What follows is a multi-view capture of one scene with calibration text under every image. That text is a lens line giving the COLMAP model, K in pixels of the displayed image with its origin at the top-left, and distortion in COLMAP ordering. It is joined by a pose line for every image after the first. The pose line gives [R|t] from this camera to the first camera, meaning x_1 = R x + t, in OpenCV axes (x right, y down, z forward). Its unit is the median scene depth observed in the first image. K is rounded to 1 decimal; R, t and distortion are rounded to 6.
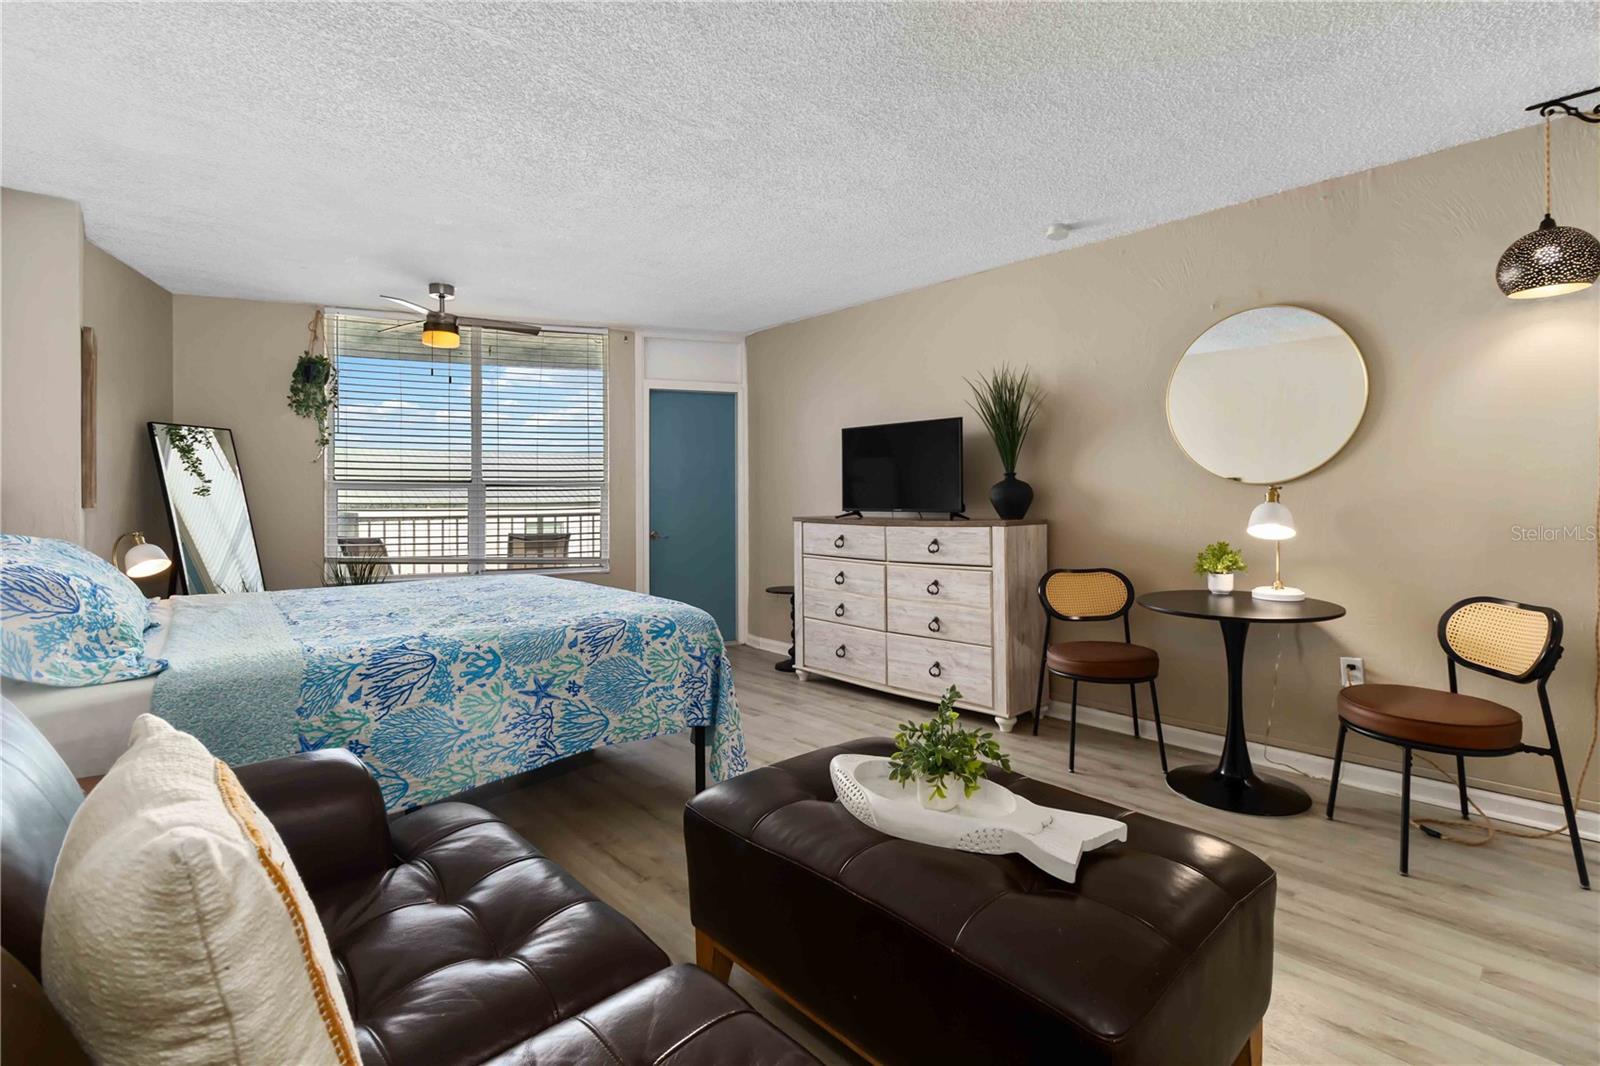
lens RADIAL K [[758.2, 0, 799.4], [0, 758.2, 503.6], [0, 0, 1]] dist [0.000677, 0.000007]
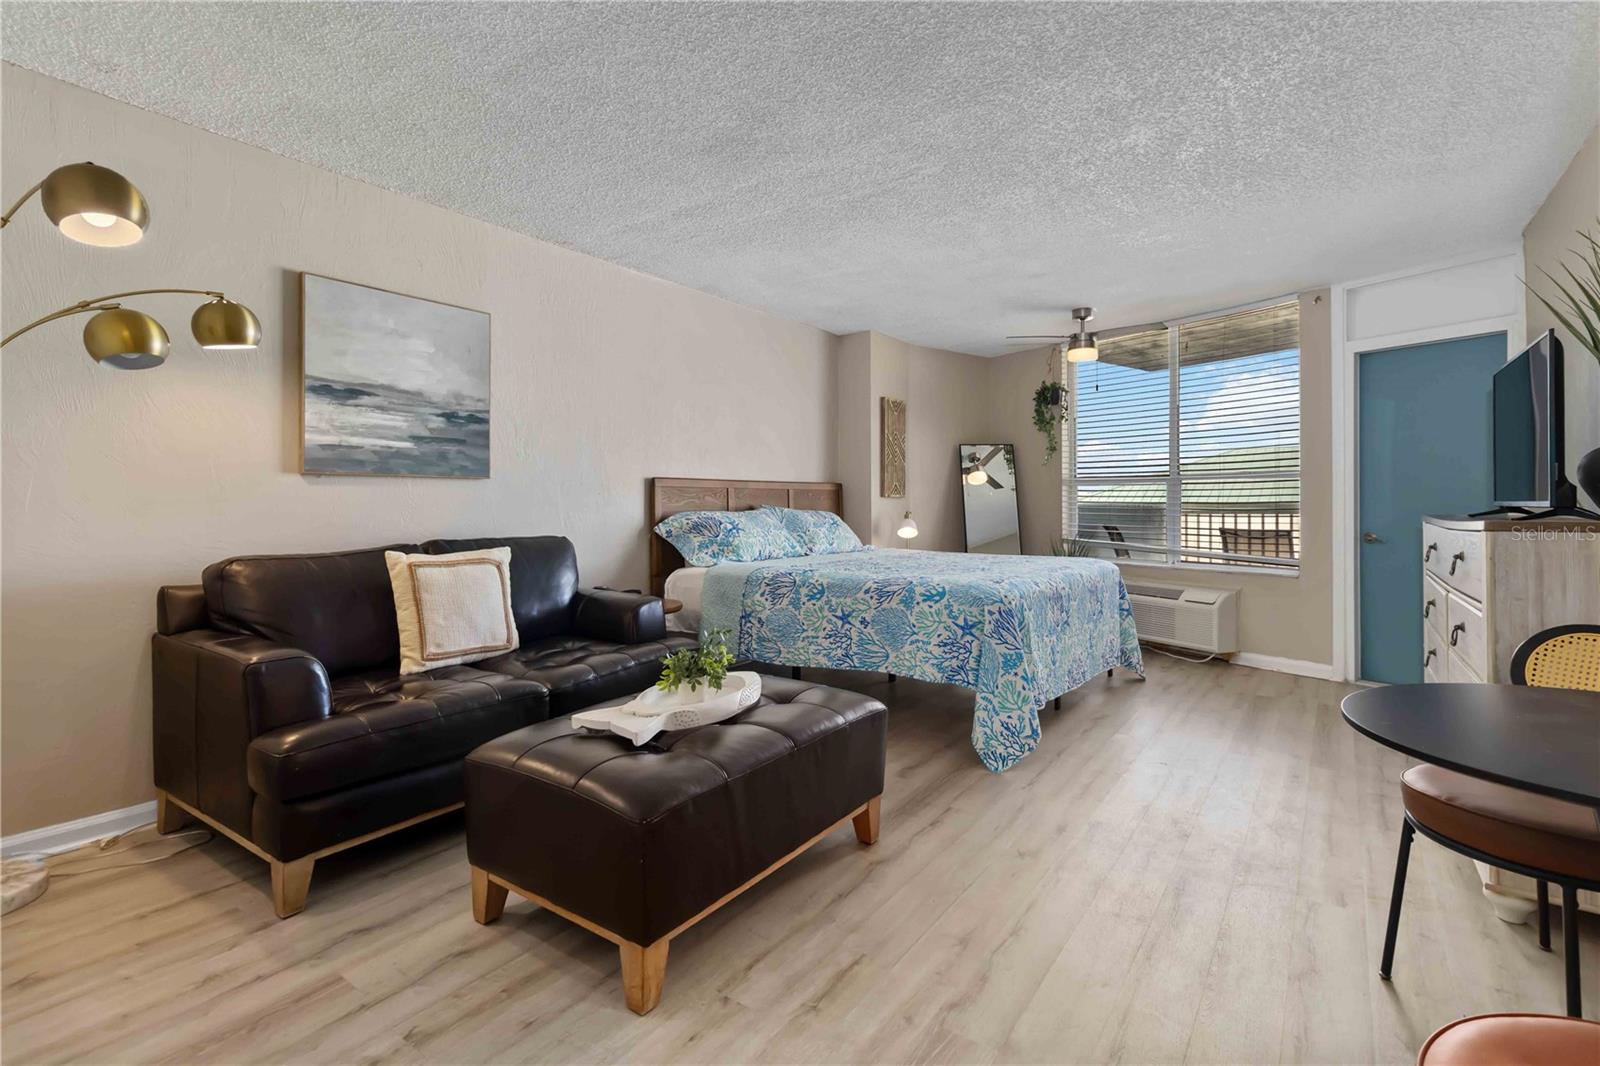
lens RADIAL K [[735.2, 0, 805.4], [0, 735.2, 508.5], [0, 0, 1]] dist [-0.002051, -0.000485]
pose [[0.201550, 0.014884, -0.979365, 0.962916], [-0.008758, 0.999872, 0.013393, 0.015488], [0.979439, 0.005878, 0.201654, 0.594049]]
